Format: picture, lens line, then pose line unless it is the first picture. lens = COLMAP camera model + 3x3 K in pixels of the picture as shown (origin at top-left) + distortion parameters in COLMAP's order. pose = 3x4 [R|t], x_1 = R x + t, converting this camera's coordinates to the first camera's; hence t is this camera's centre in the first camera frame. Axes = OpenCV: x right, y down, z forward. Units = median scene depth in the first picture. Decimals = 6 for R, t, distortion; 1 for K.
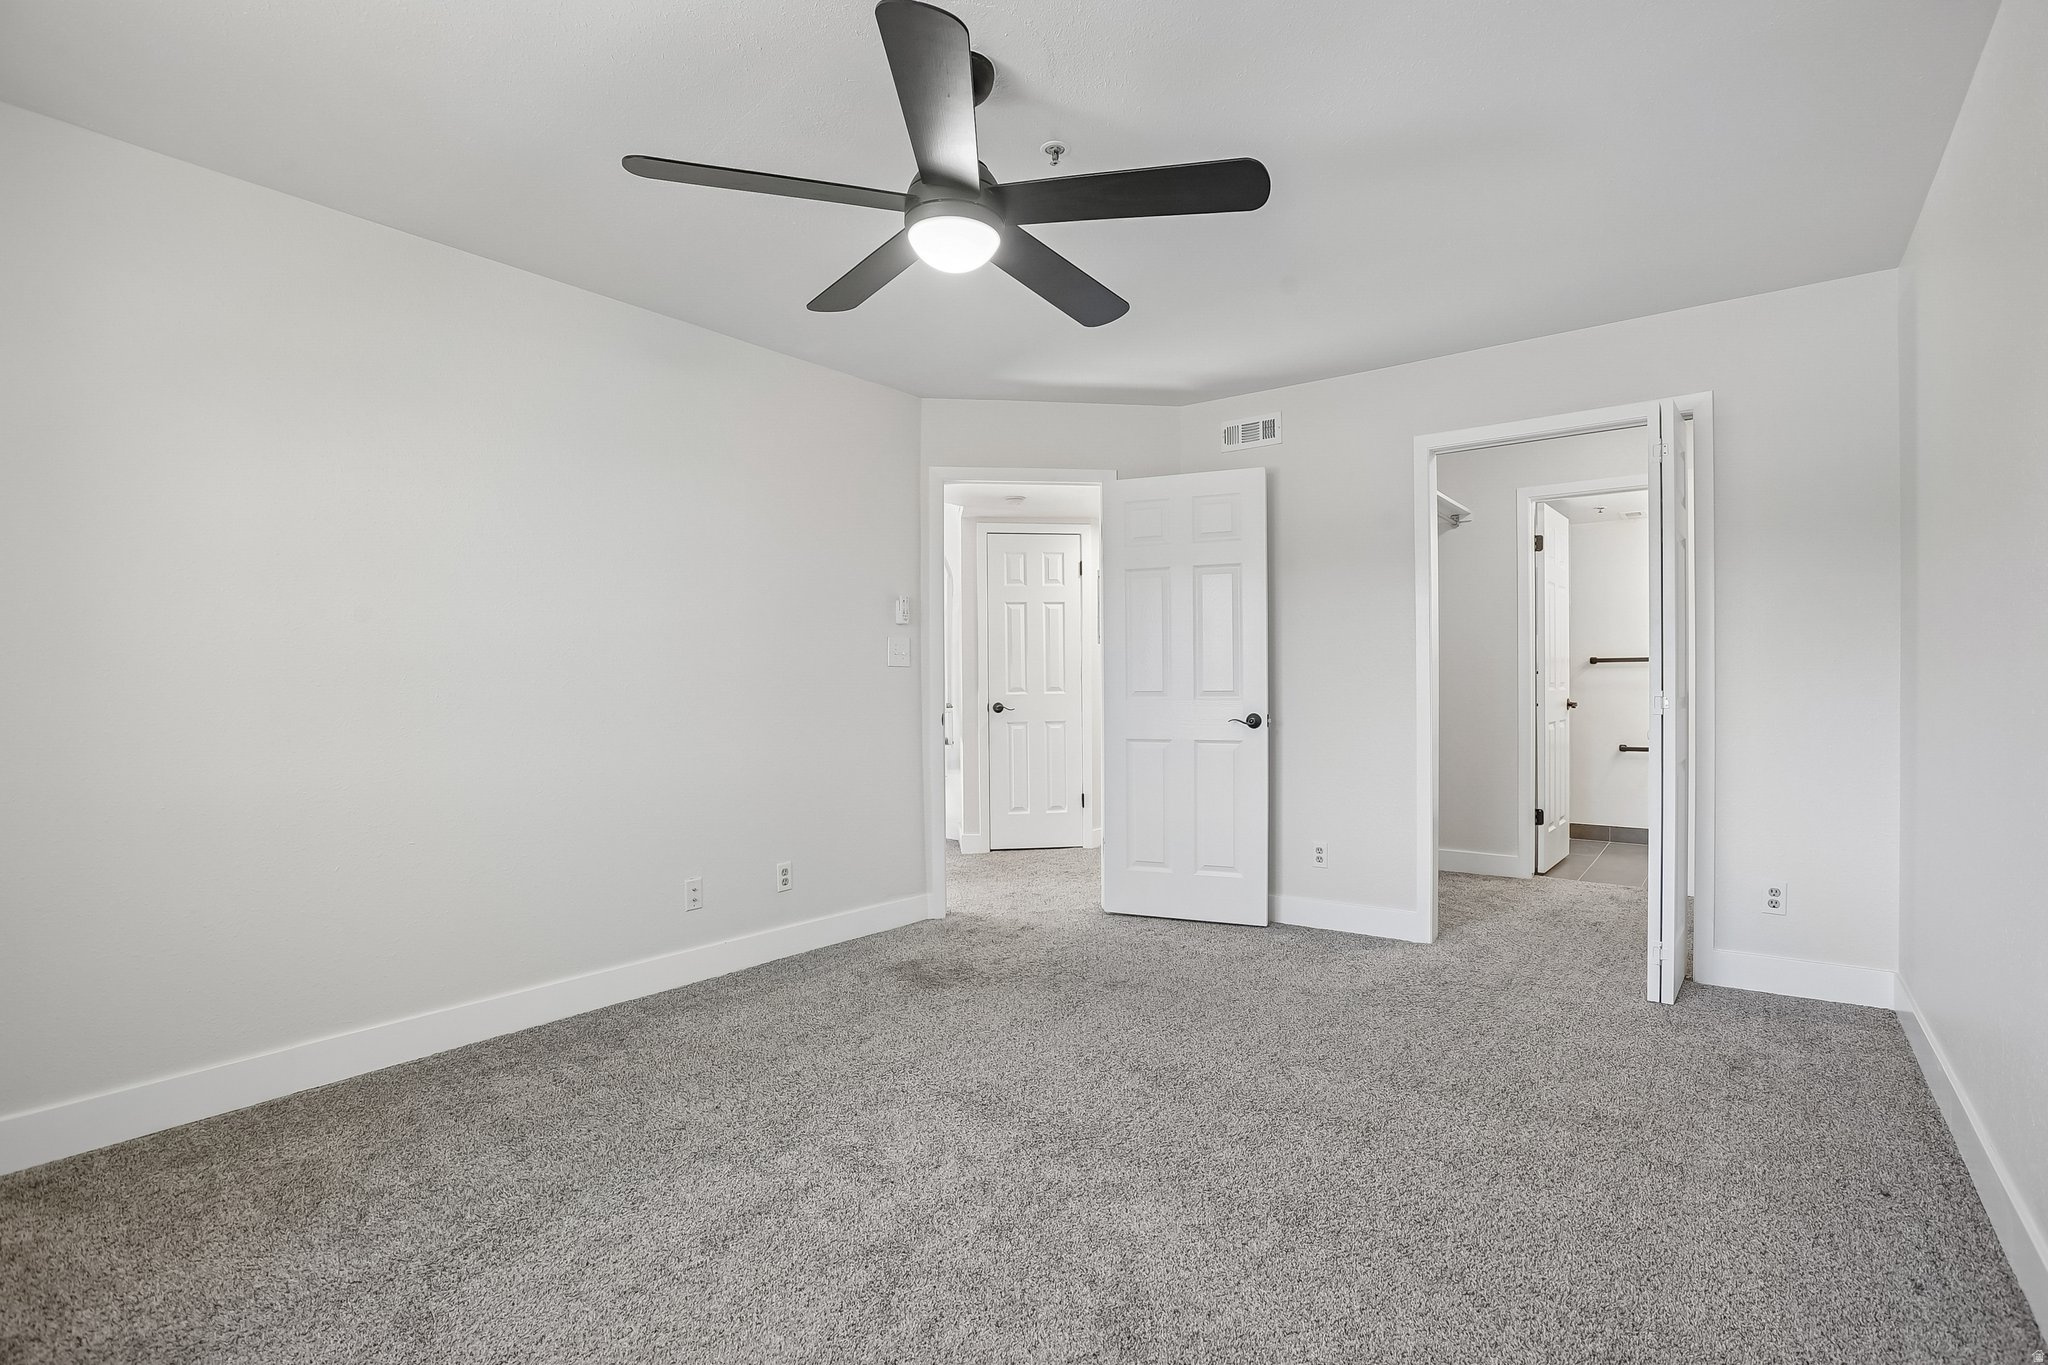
lens RADIAL K [[947.6, 0, 1046.8], [0, 947.6, 692.1], [0, 0, 1]] dist [-0.061916, 0.020839]
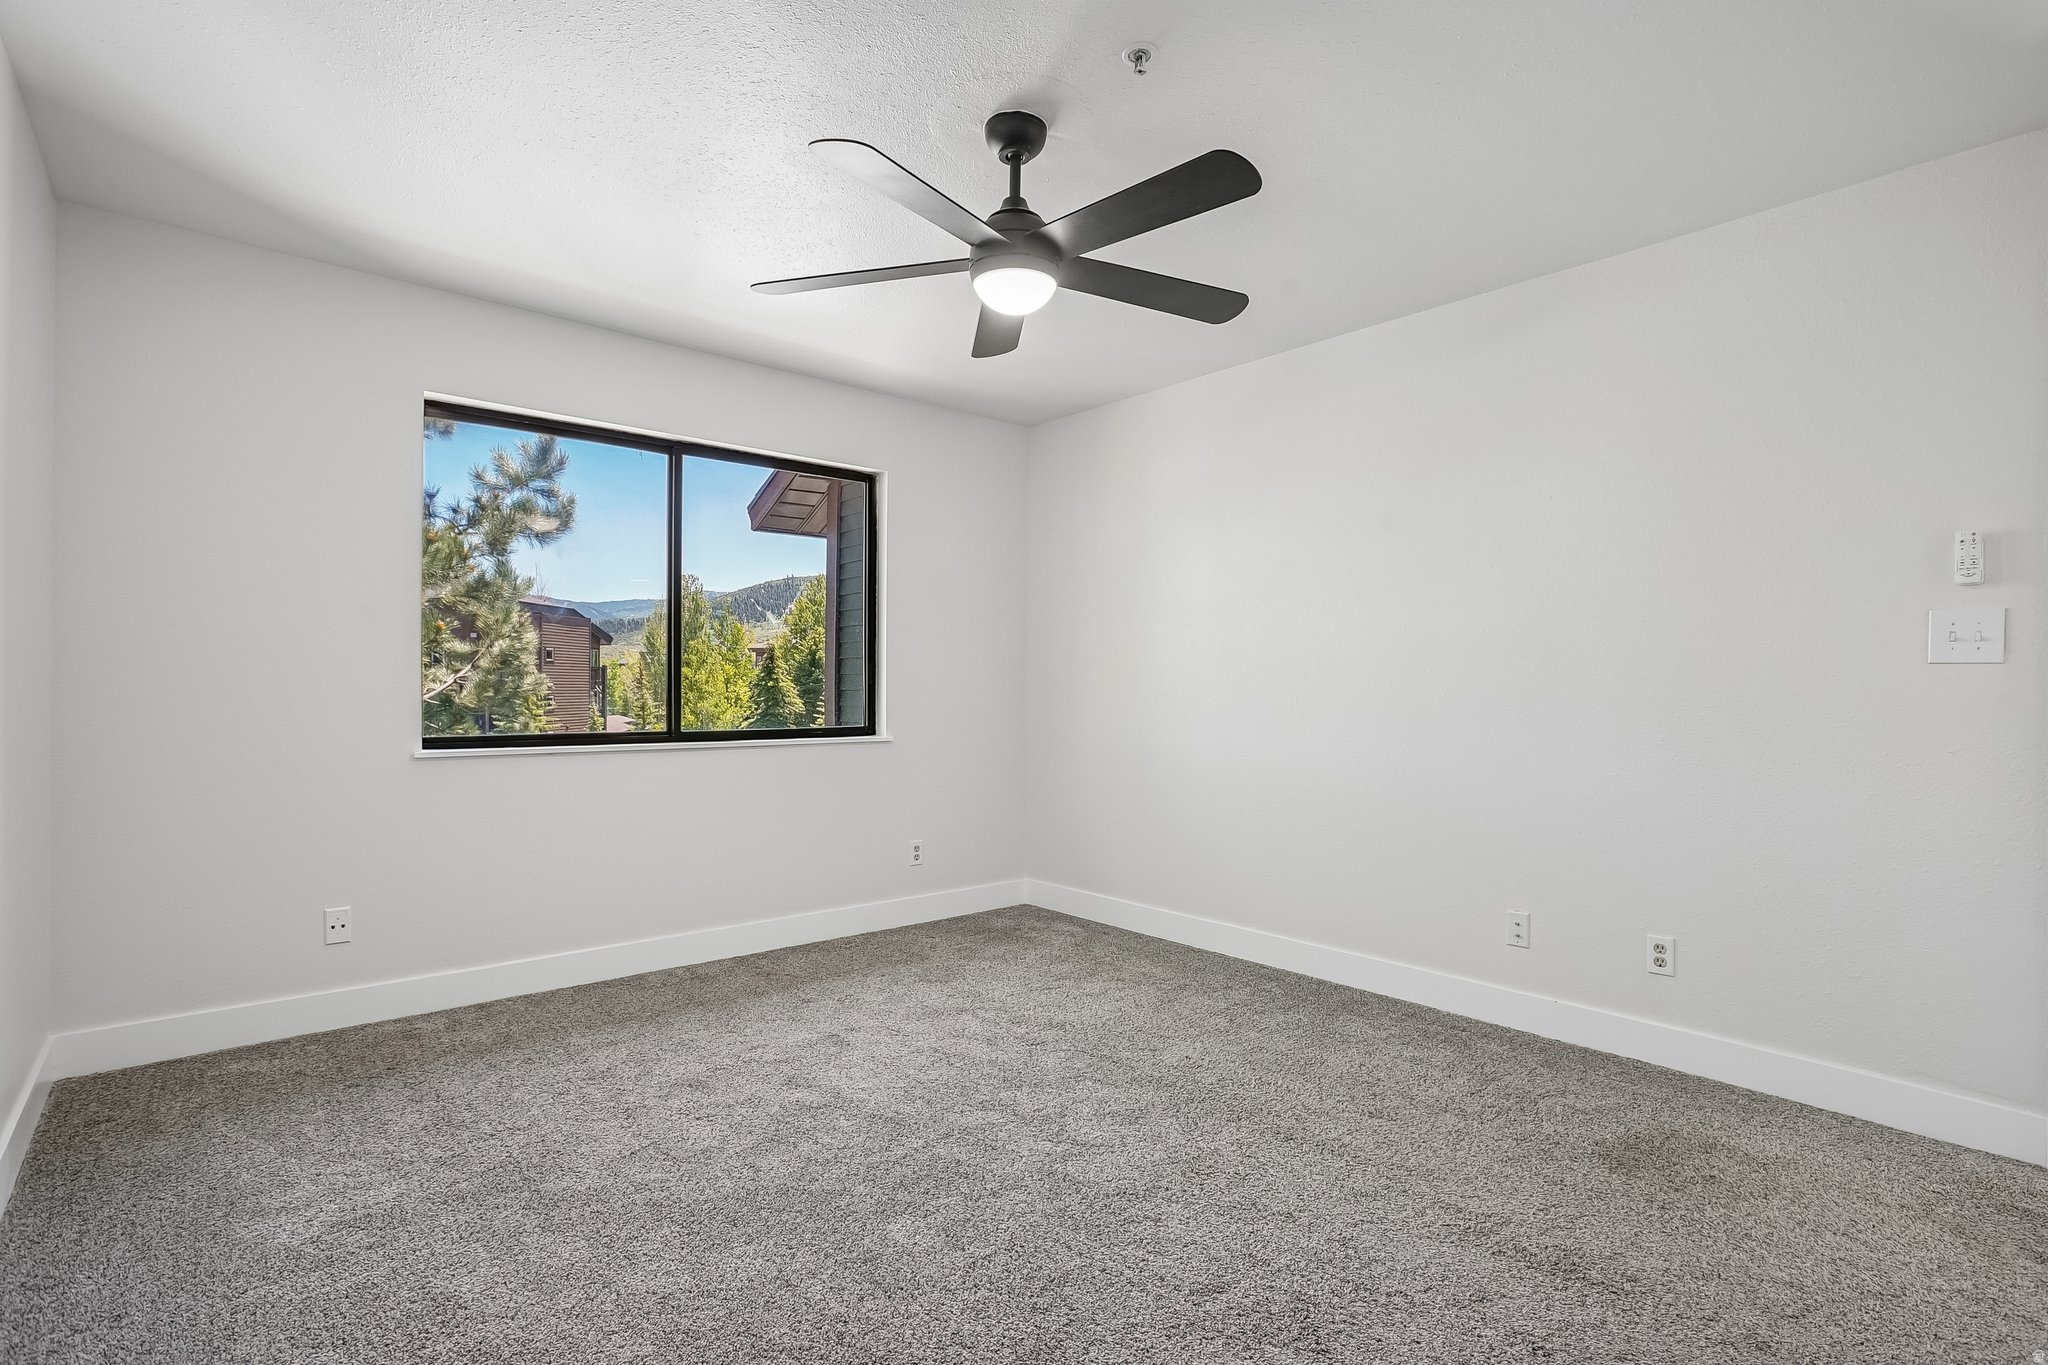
lens RADIAL K [[968.5, 0, 1031.1], [0, 968.5, 686.8], [0, 0, 1]] dist [-0.046622, 0.020390]
pose [[-0.198451, 0.011816, -0.980039, 0.544573], [-0.011073, 0.999836, 0.014297, -0.018688], [0.980048, 0.013689, -0.198288, 0.665342]]
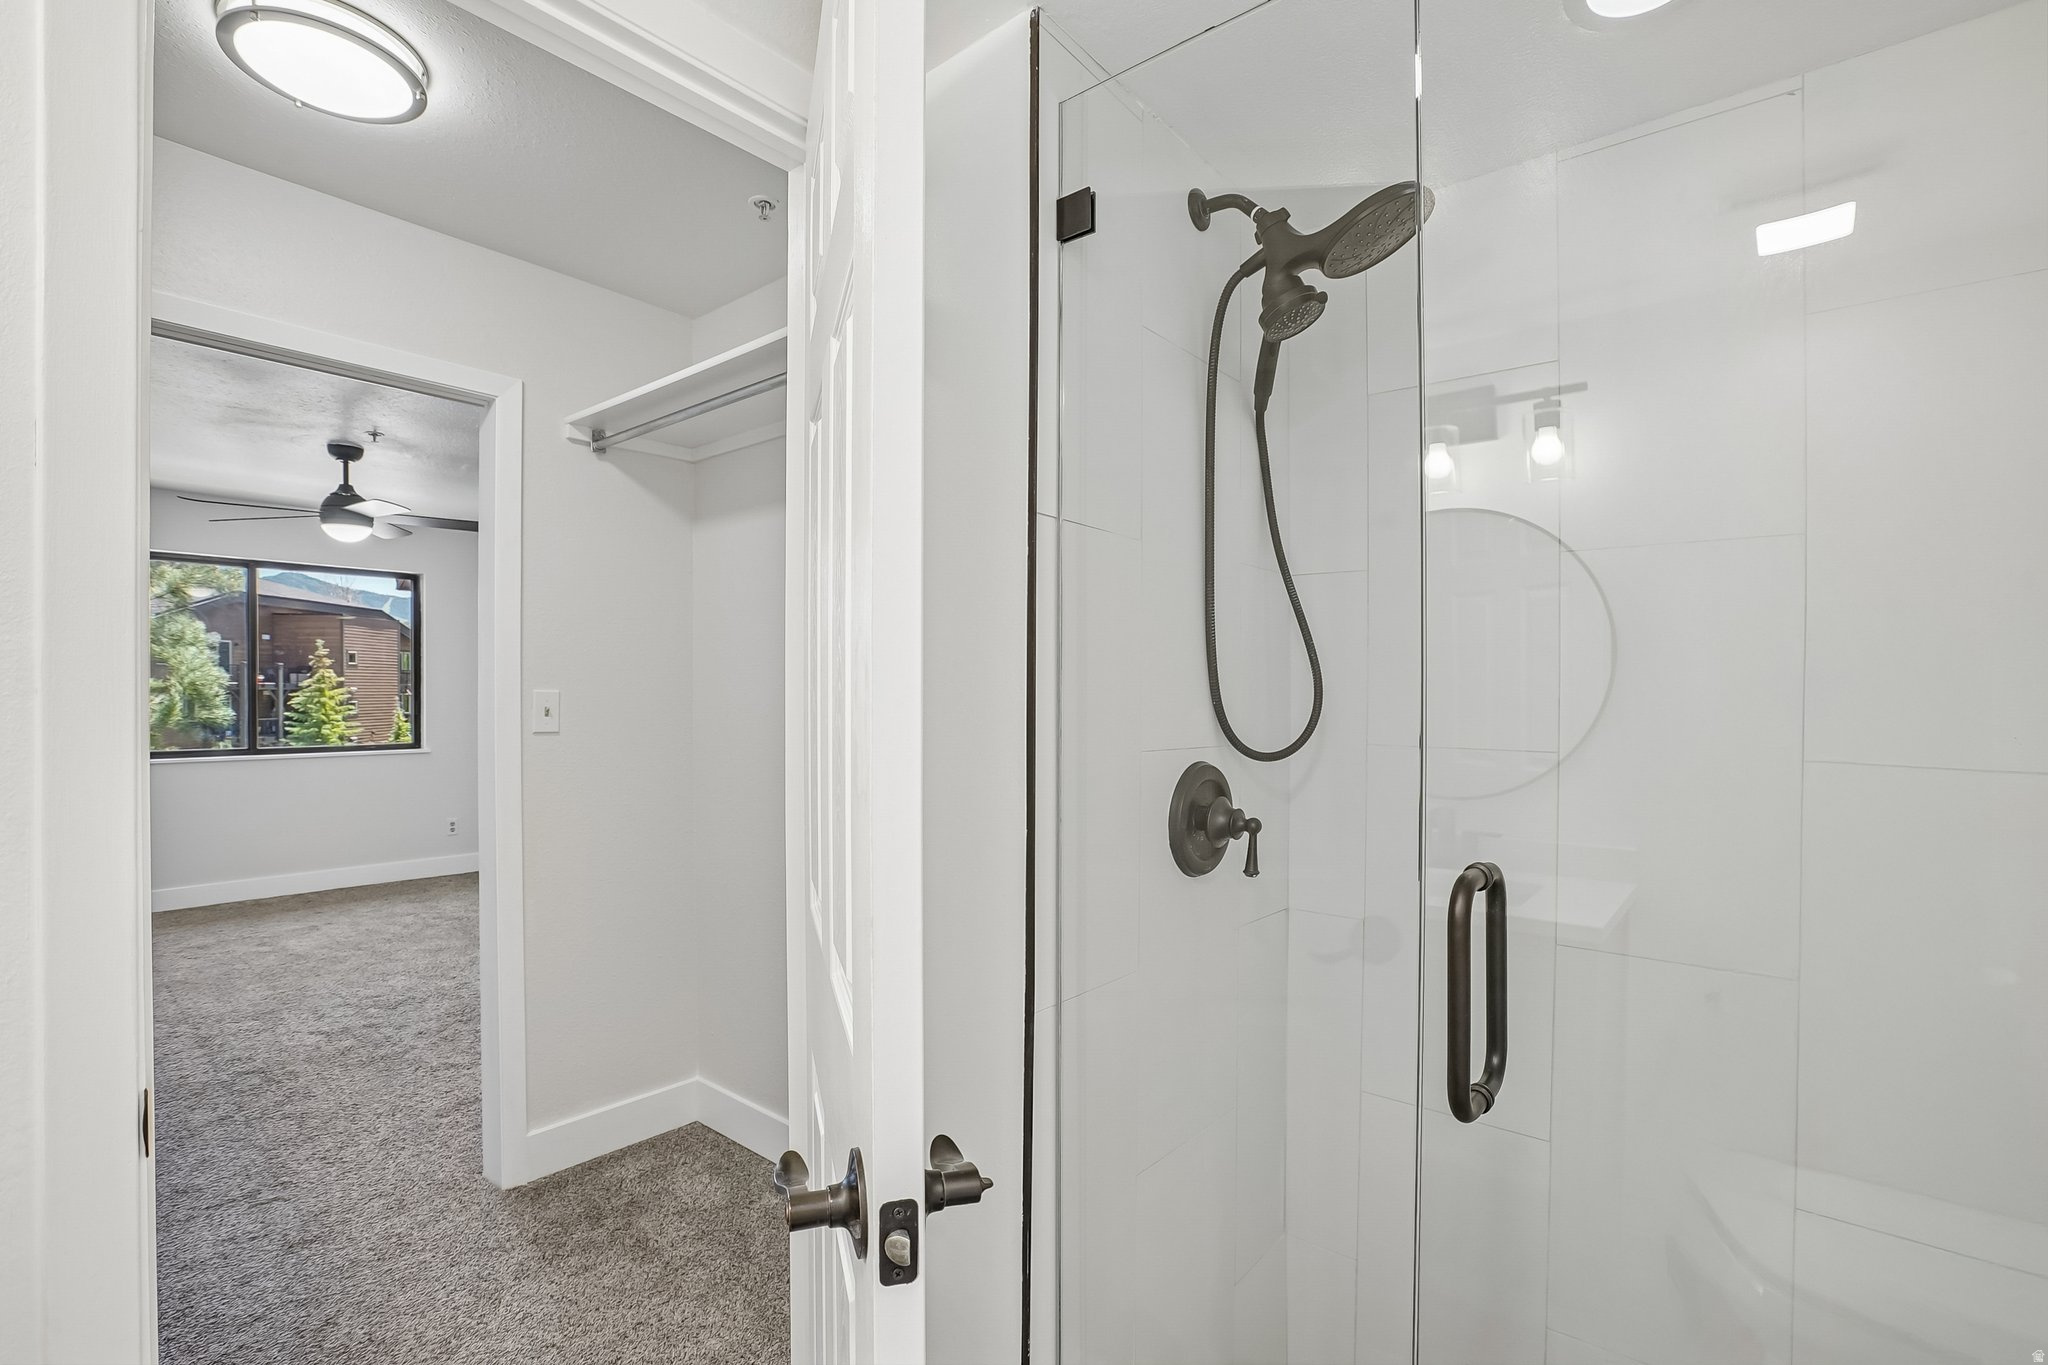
lens RADIAL K [[947.6, 0, 1046.8], [0, 947.6, 692.1], [0, 0, 1]] dist [-0.061916, 0.020839]
pose [[-0.034703, 0.018279, -0.999230, 1.074587], [-0.010888, 0.999766, 0.018667, -0.088172], [0.999338, 0.011527, -0.034496, 1.453569]]
